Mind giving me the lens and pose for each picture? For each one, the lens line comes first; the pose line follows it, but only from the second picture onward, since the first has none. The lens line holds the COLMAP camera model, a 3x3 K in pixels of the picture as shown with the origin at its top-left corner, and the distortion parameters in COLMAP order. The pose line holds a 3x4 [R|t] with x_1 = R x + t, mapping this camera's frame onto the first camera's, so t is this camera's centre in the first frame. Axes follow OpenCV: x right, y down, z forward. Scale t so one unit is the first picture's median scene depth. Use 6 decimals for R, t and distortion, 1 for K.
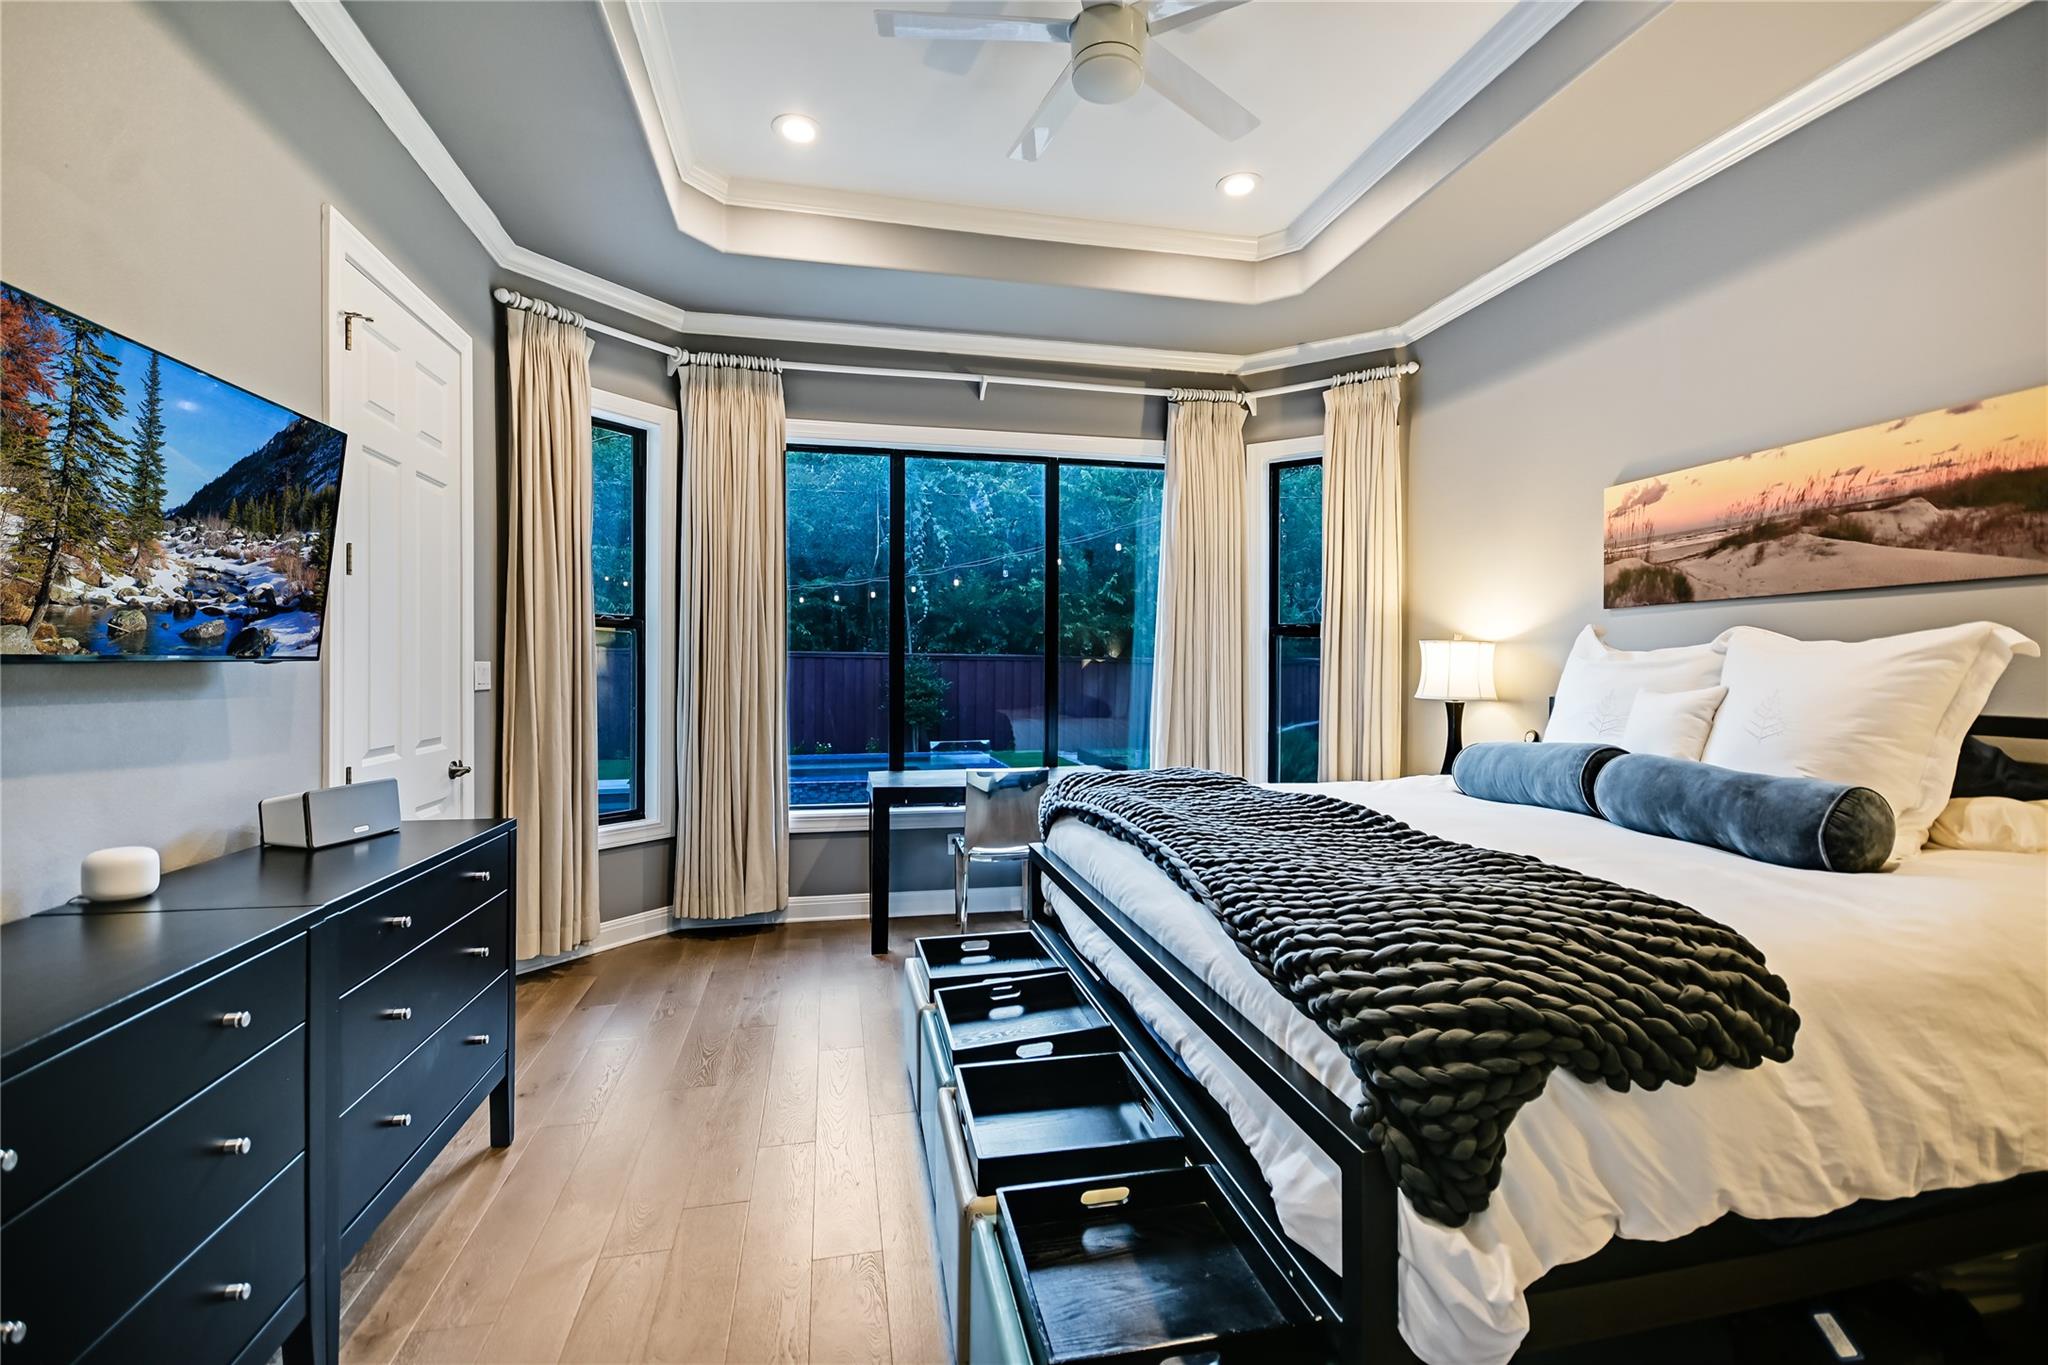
lens RADIAL K [[886.7, 0, 1032.1], [0, 886.7, 682.7], [0, 0, 1]] dist [0.003931, 0.000099]
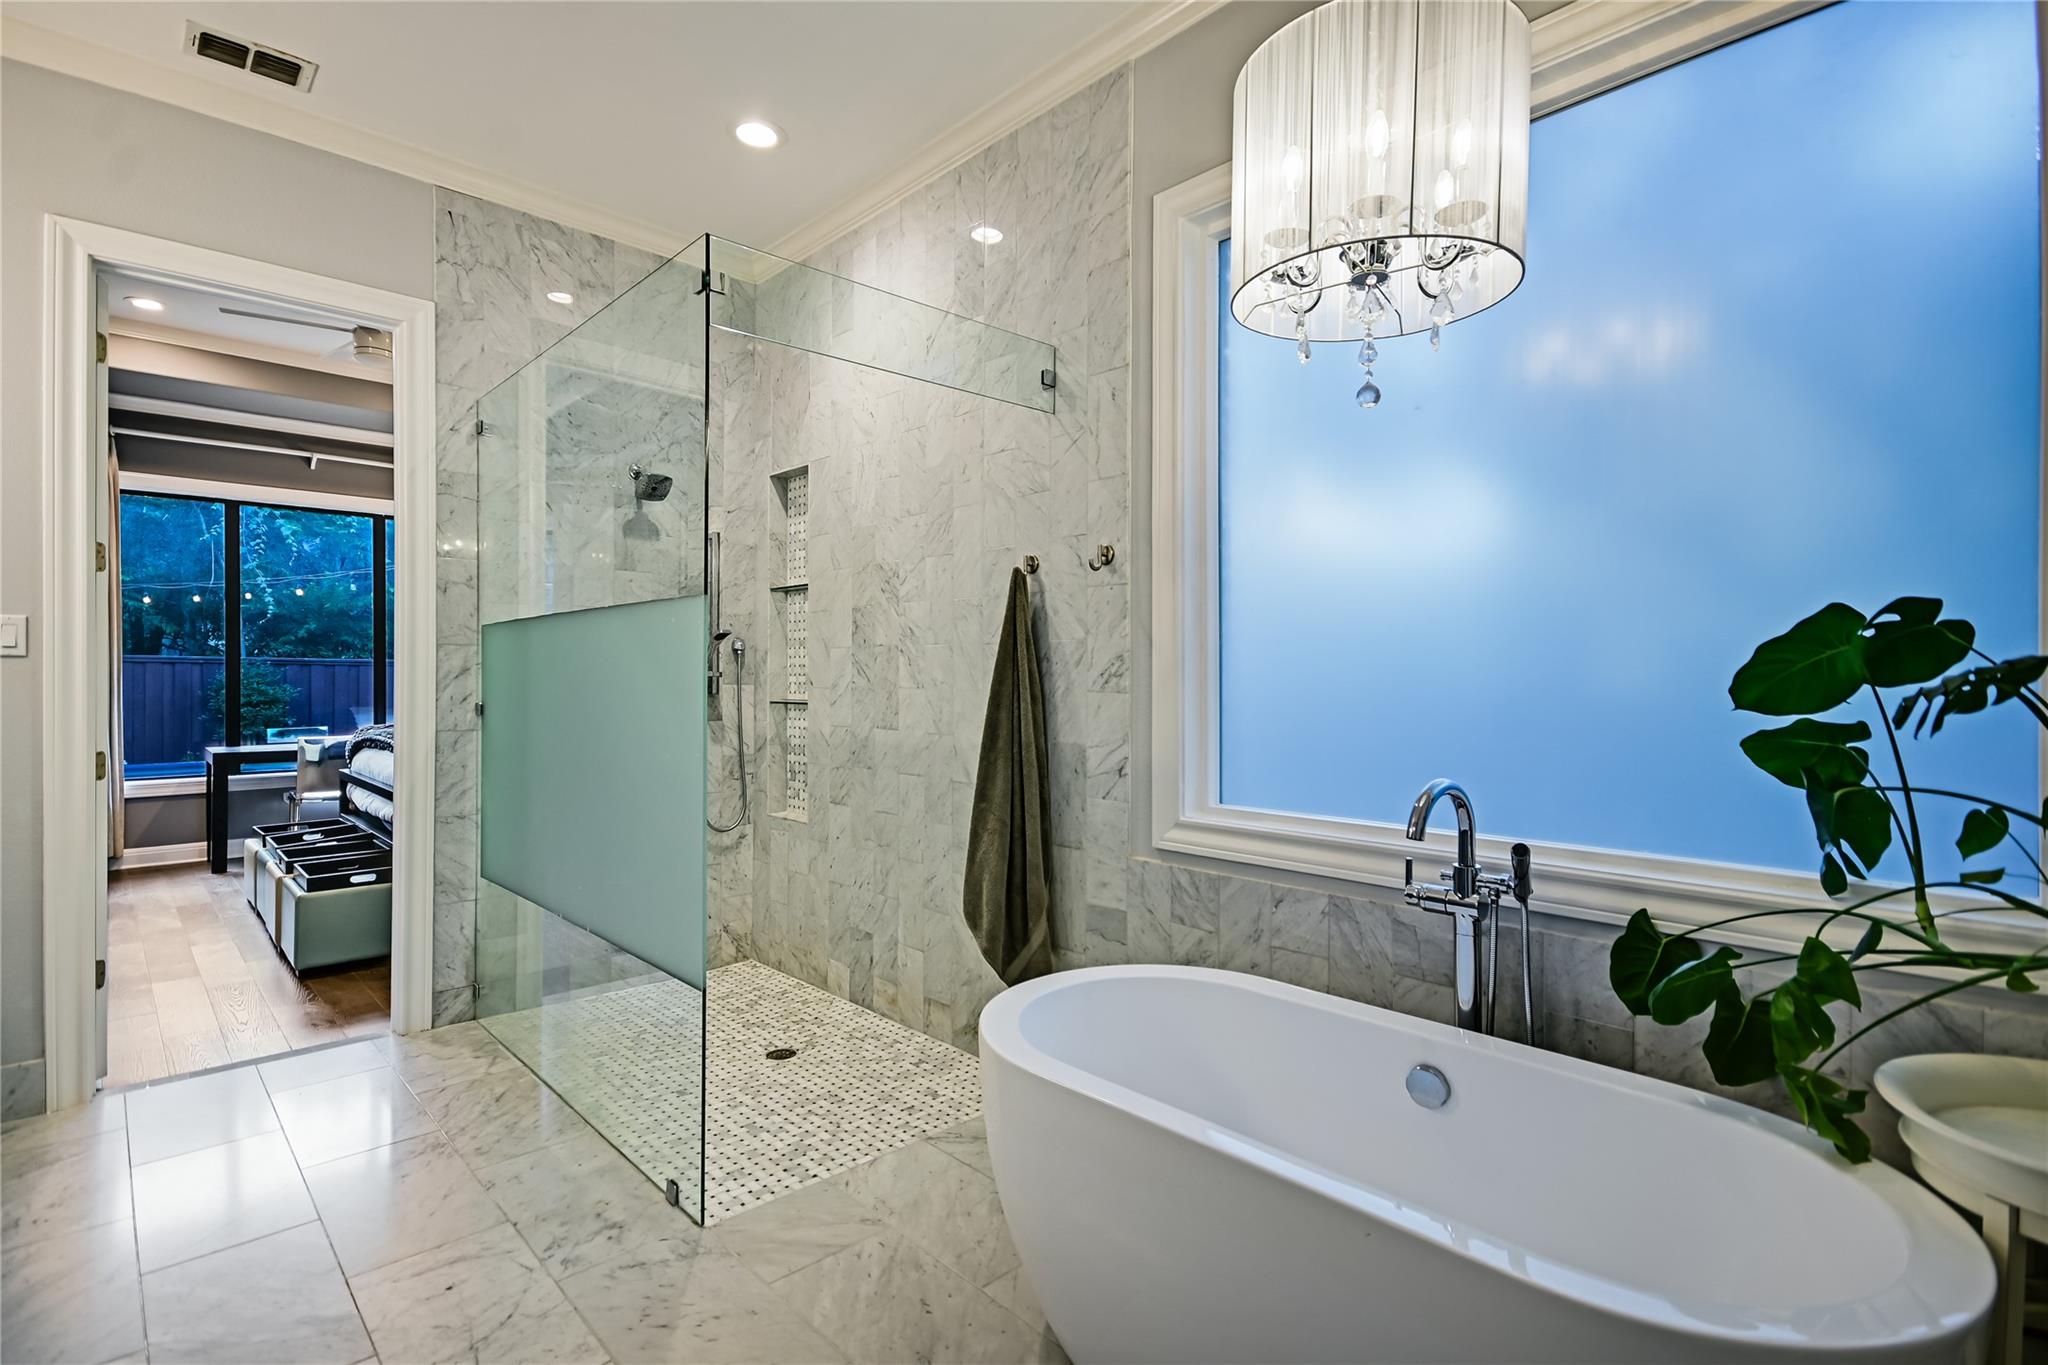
lens RADIAL K [[975.6, 0, 1039.8], [0, 975.6, 676.3], [0, 0, 1]] dist [0.024389, -0.012389]
pose [[0.855778, -0.007857, 0.517283, 0.117028], [0.016204, 0.999801, -0.011623, 0.033746], [-0.517089, 0.018329, 0.855735, -0.890779]]
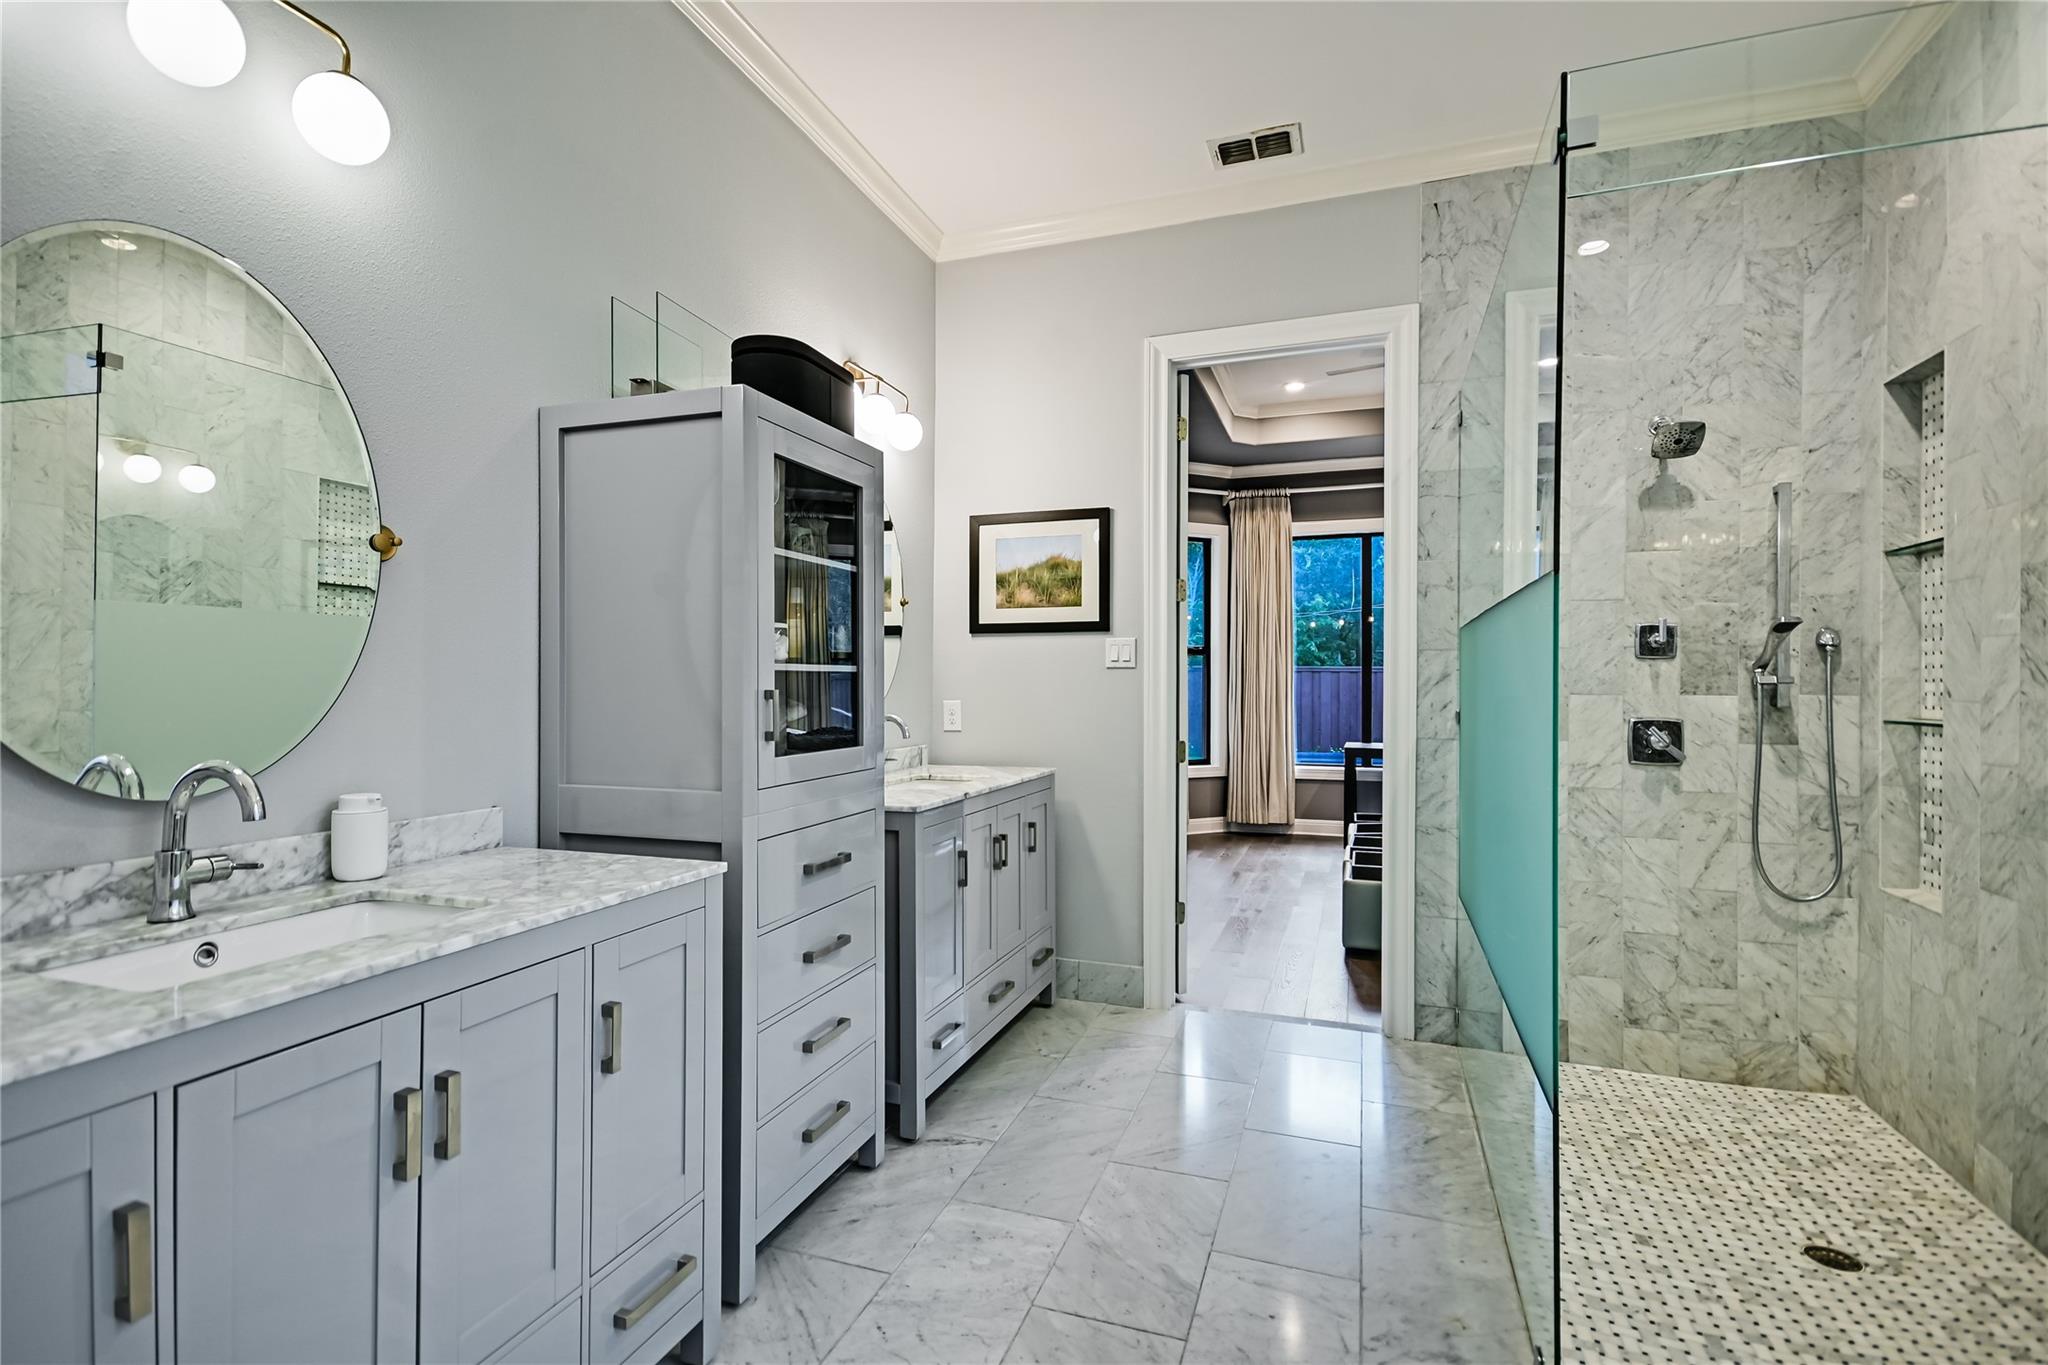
lens RADIAL K [[975.6, 0, 1004.4], [0, 975.6, 678.7], [0, 0, 1]] dist [0.024389, -0.012389]
pose [[0.834804, -0.009689, -0.550462, 0.268283], [-0.004317, 0.999699, -0.024143, 0.033785], [0.550531, 0.022531, 0.834511, -0.786764]]
